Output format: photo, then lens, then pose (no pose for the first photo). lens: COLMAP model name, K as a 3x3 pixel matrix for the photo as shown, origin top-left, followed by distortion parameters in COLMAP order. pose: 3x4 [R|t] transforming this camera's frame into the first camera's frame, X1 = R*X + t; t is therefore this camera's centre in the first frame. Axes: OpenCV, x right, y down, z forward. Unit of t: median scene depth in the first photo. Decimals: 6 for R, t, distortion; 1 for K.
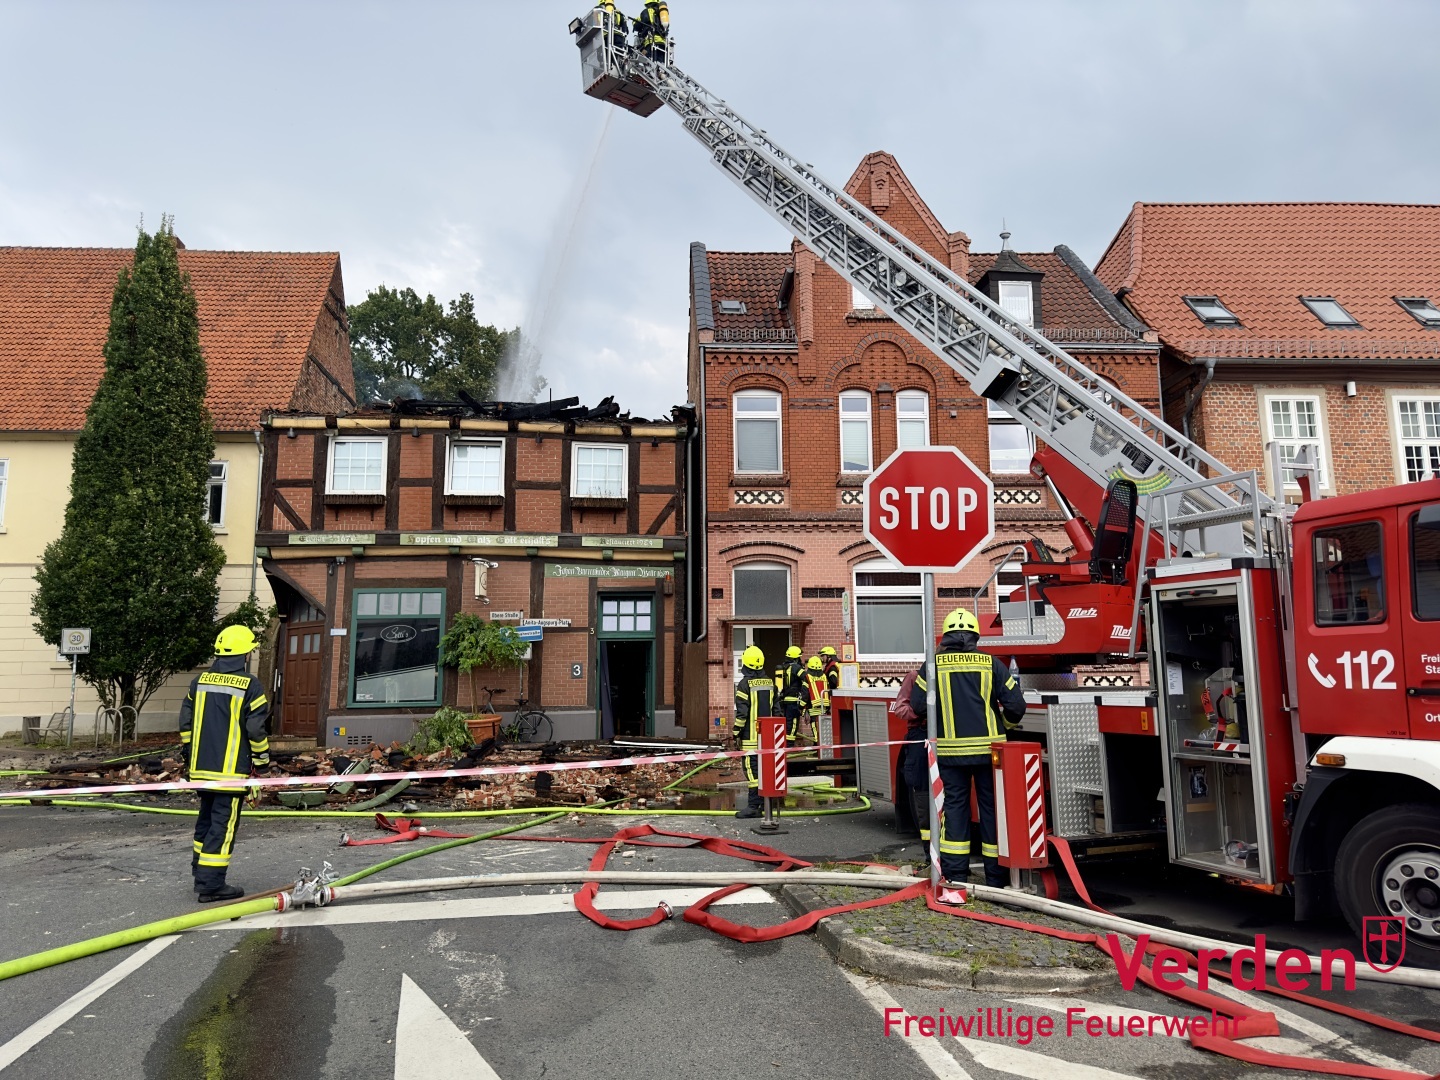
lens RADIAL K [[1029.5, 0, 705.5], [0, 1029.5, 542.2], [0, 0, 1]] dist [0.158538, -0.281773]
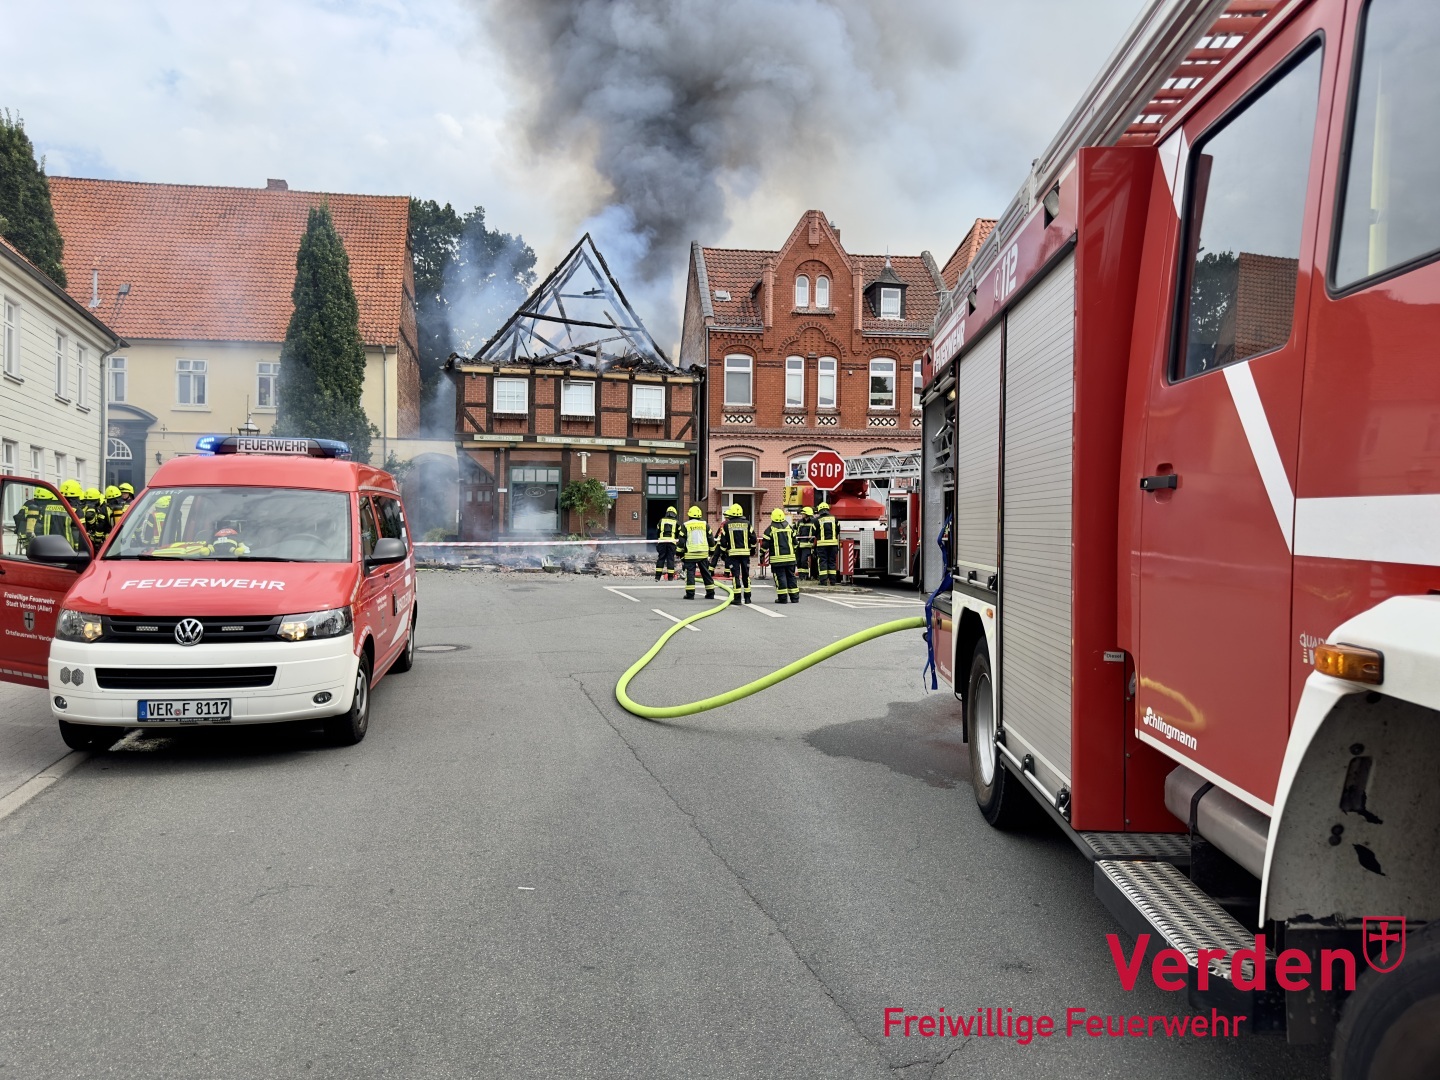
lens RADIAL K [[1000.4, 0, 722.5], [0, 1000.4, 546.3], [0, 0, 1]] dist [0.099970, -0.076606]
pose [[0.995275, 0.016096, 0.095754, -0.137292], [-0.030658, 0.987810, 0.152613, -0.091048], [-0.092130, -0.154828, 0.983636, -0.713970]]
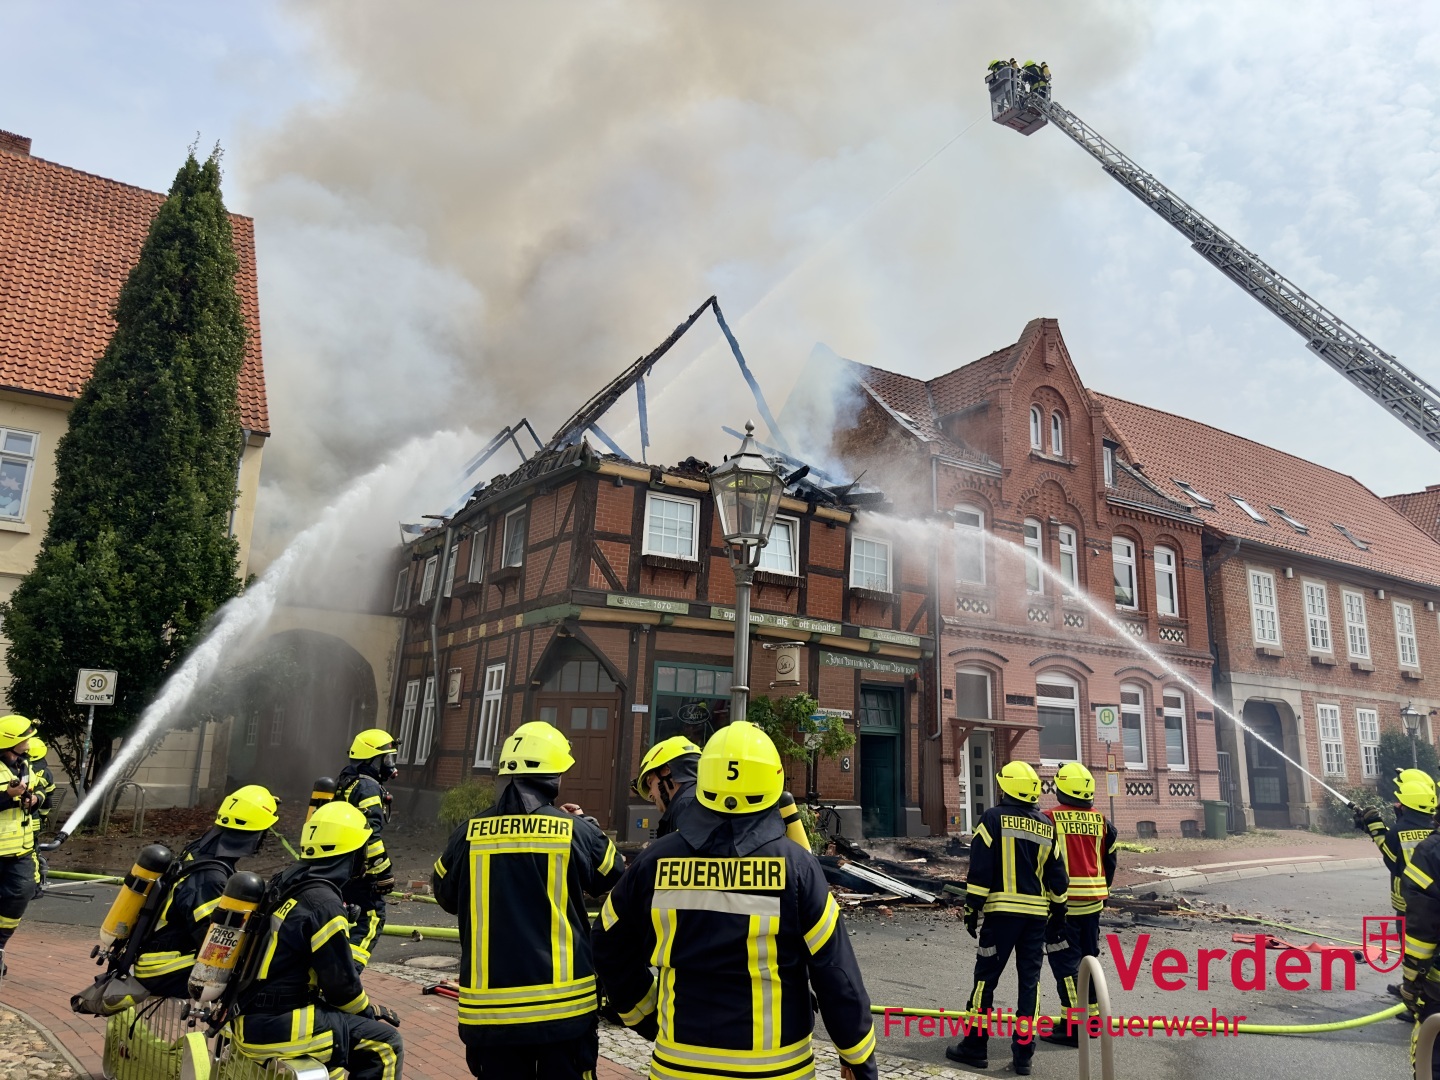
lens RADIAL K [[1000.4, 0, 722.5], [0, 1000.4, 546.3], [0, 0, 1]] dist [0.099970, -0.076606]
pose [[0.877265, 0.136582, 0.460165, -0.687847], [-0.107923, 0.990242, -0.088168, 0.016231], [-0.467717, 0.027684, 0.883445, 0.200297]]
